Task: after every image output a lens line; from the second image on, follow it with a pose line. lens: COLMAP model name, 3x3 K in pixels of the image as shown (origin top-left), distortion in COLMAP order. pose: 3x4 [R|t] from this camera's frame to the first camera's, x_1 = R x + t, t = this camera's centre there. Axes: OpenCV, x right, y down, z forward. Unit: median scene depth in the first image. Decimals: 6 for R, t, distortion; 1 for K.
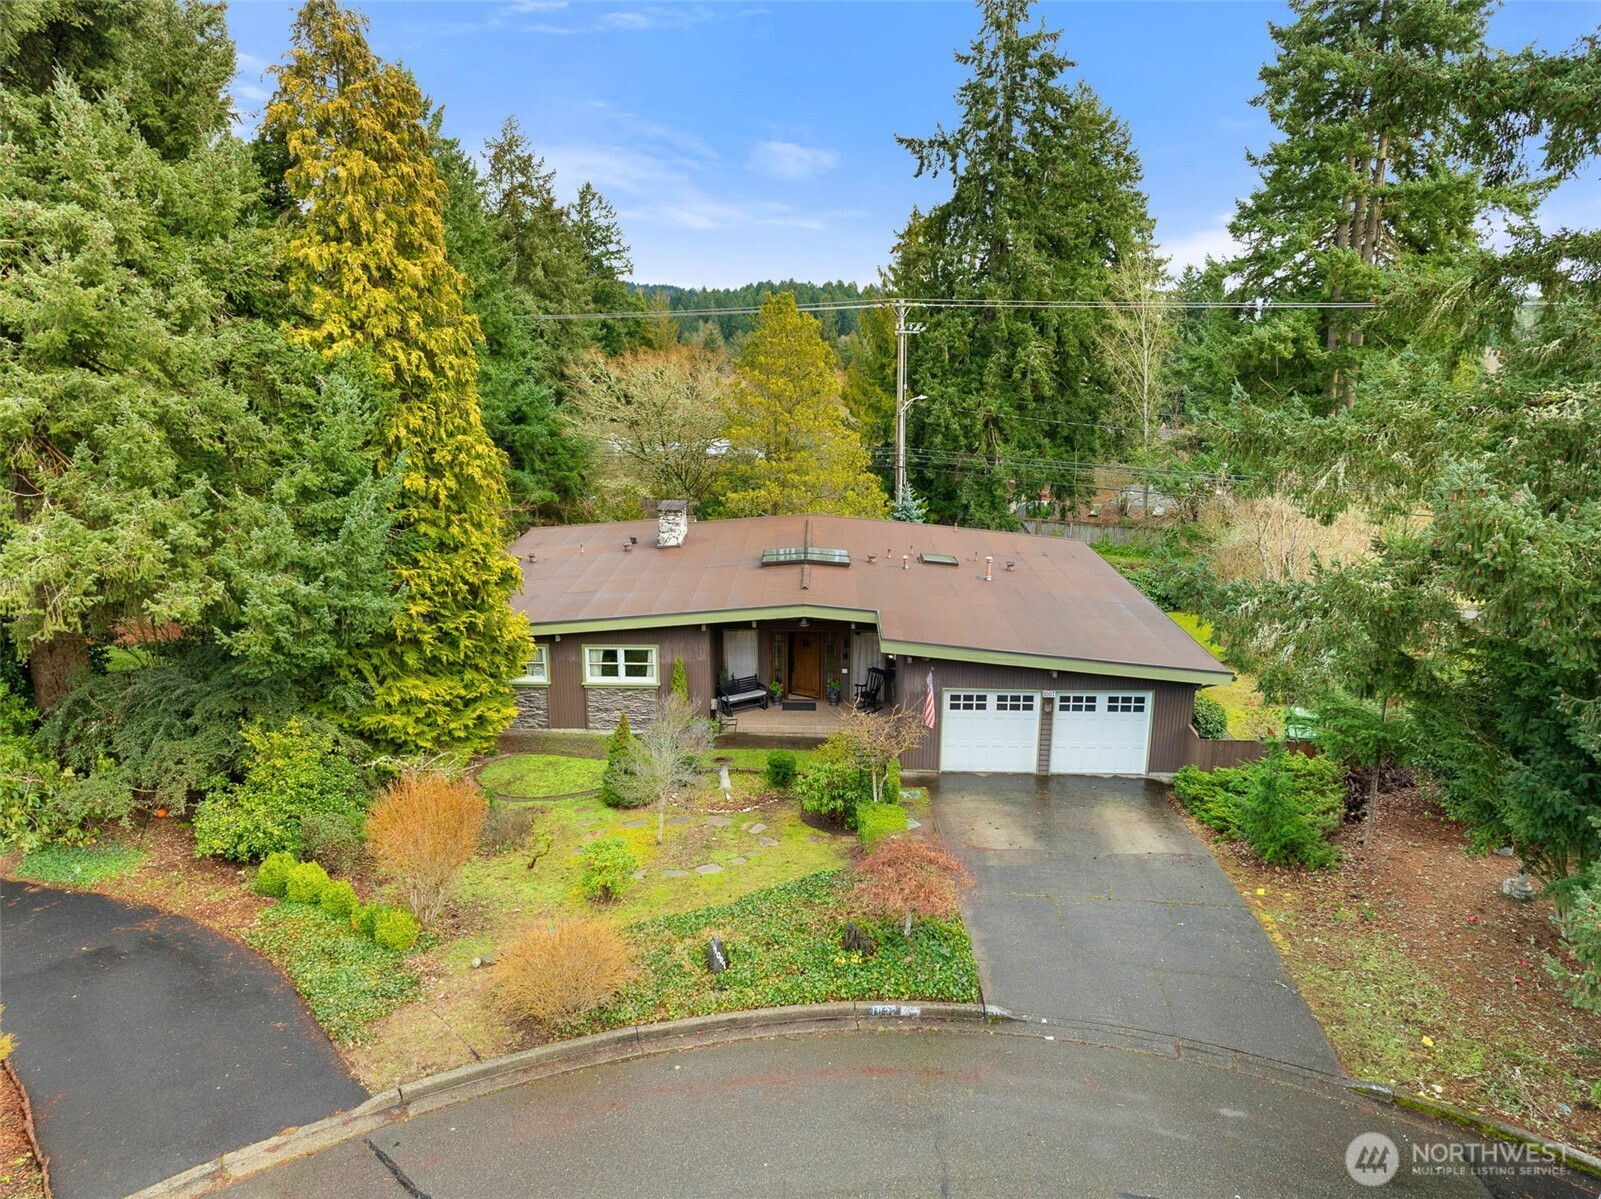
lens RADIAL K [[1207.4, 0, 800.5], [0, 1207.4, 599.5], [0, 0, 1]] dist [-0.008176, -0.044584]
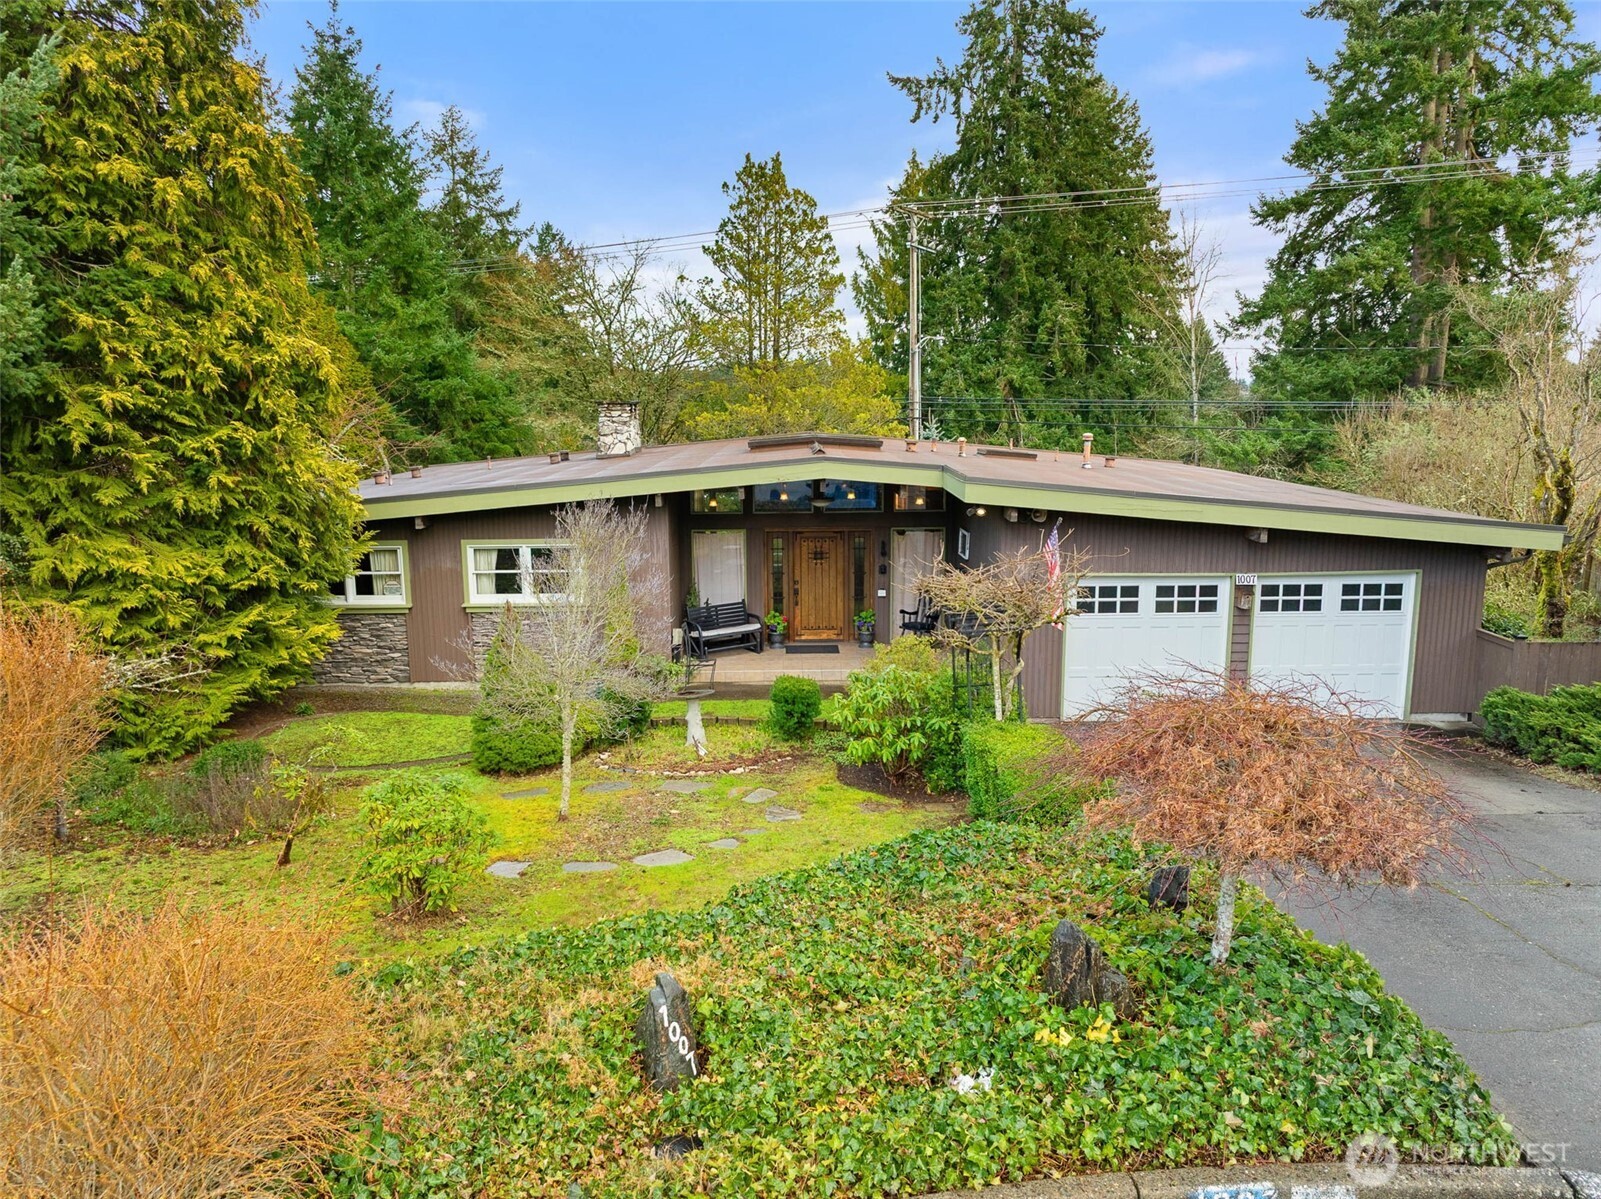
lens RADIAL K [[1207.4, 0, 800.5], [0, 1207.4, 599.5], [0, 0, 1]] dist [-0.008176, -0.044584]
pose [[0.999581, -0.018072, 0.022593, -0.024369], [0.019748, 0.996889, -0.076299, 0.127152], [-0.021144, 0.076714, 0.996829, 0.414835]]
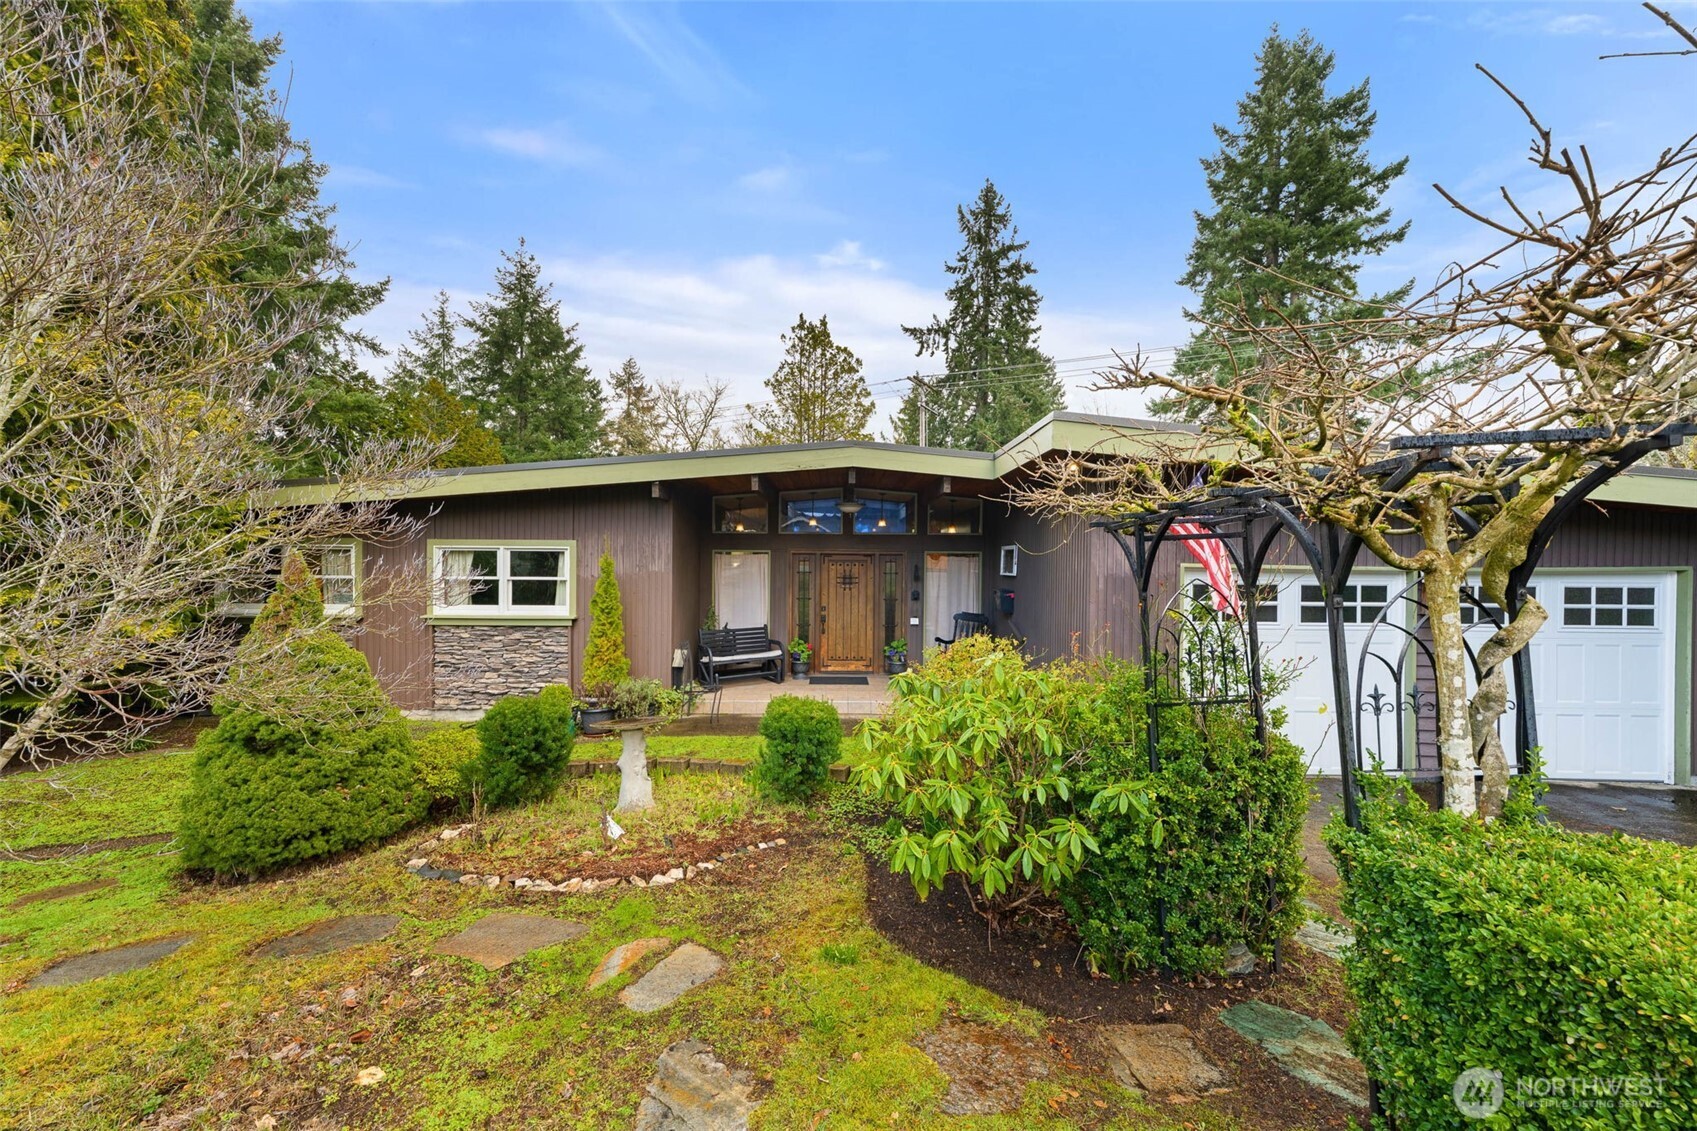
lens RADIAL K [[695.1, 0, 844.3], [0, 695.1, 564.8], [0, 0, 1]] dist [0.014750, 0.000224]
pose [[0.999701, 0.002040, 0.024371, -0.007762], [0.003808, 0.971371, -0.237536, 0.130754], [-0.024158, 0.237558, 0.971073, 0.756587]]
